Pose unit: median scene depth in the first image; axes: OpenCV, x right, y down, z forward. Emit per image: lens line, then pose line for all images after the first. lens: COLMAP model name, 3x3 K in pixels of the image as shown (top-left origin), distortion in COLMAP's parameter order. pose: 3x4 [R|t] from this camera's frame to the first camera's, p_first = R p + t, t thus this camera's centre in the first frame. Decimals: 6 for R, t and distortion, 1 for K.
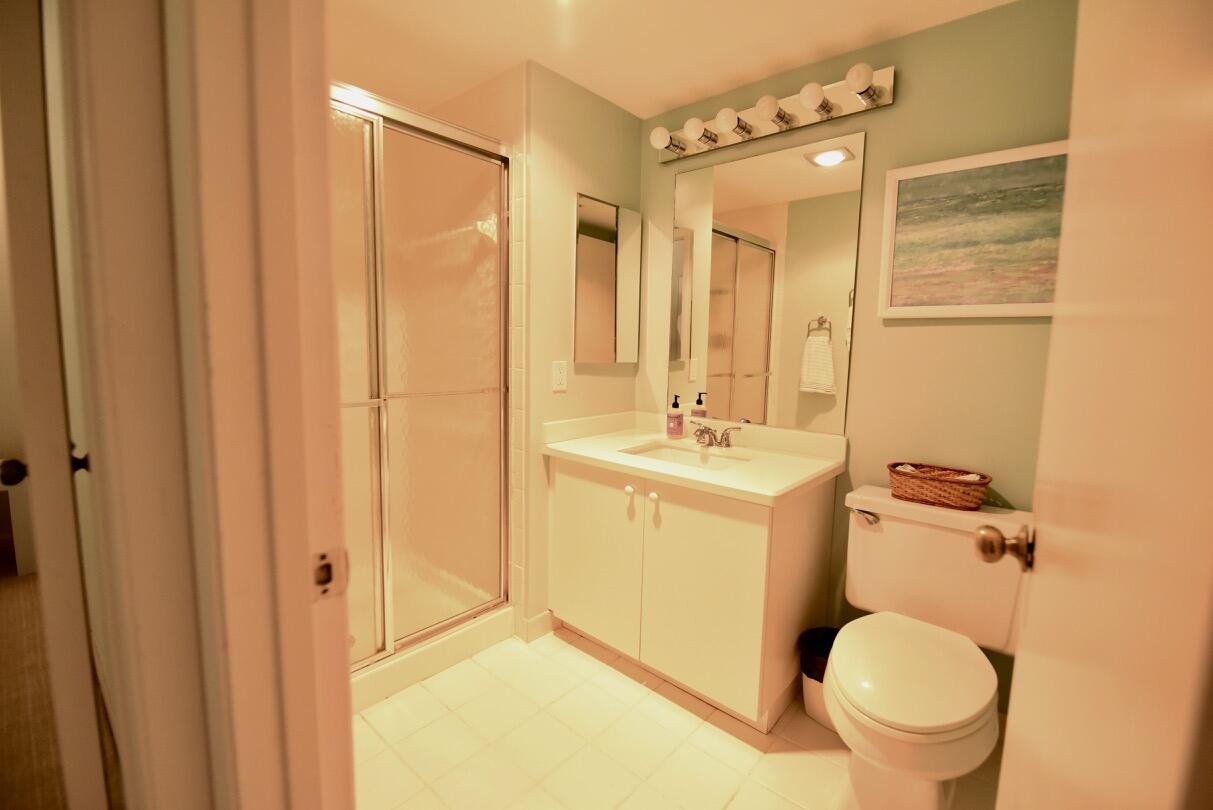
lens RADIAL K [[531.7, 0, 610.0], [0, 531.7, 401.1], [0, 0, 1]] dist [0.001672, -0.007794]
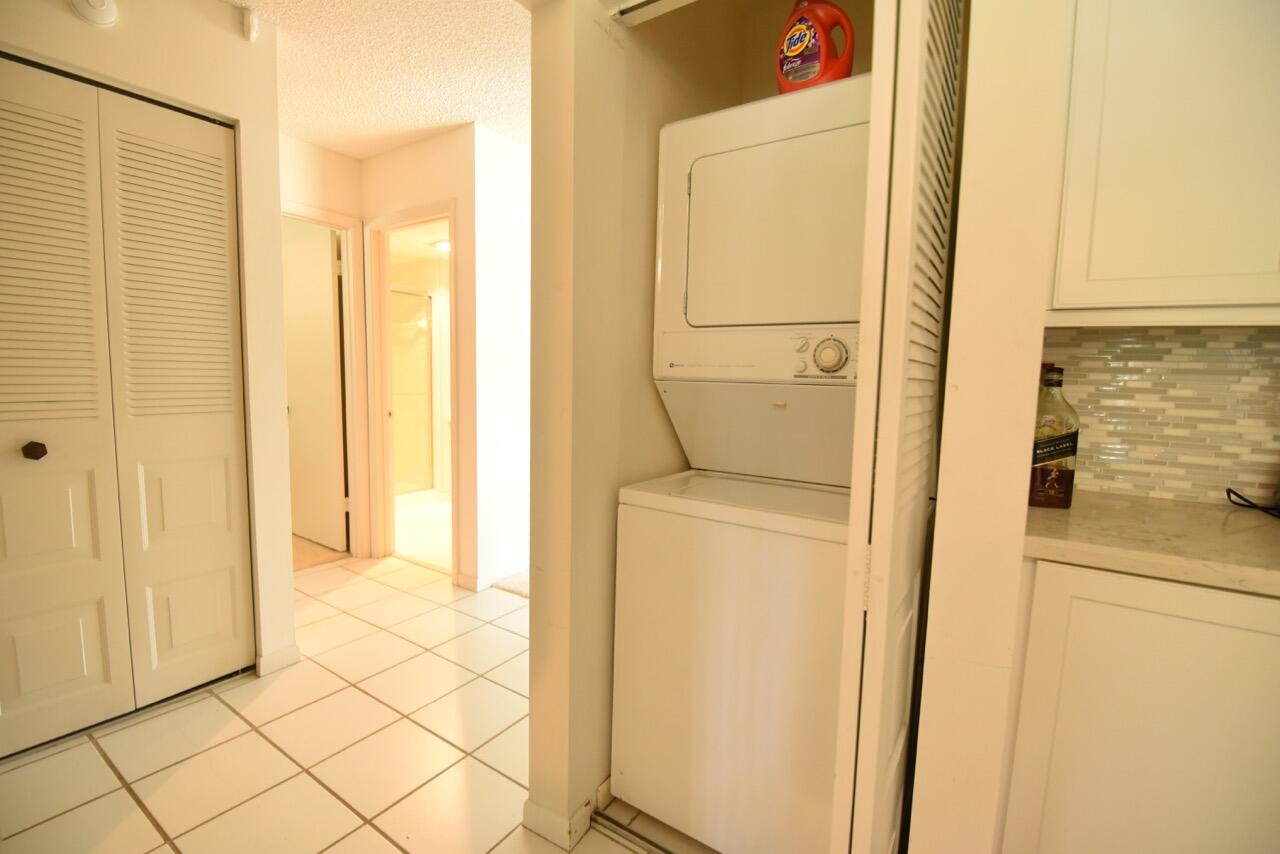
lens RADIAL K [[561.1, 0, 643.7], [0, 561.1, 422.9], [0, 0, 1]] dist [0.001672, -0.007794]
pose [[0.991716, -0.011314, 0.127949, 0.397268], [0.012940, 0.999846, -0.011882, 0.138231], [-0.127795, 0.013439, 0.991710, -1.495269]]
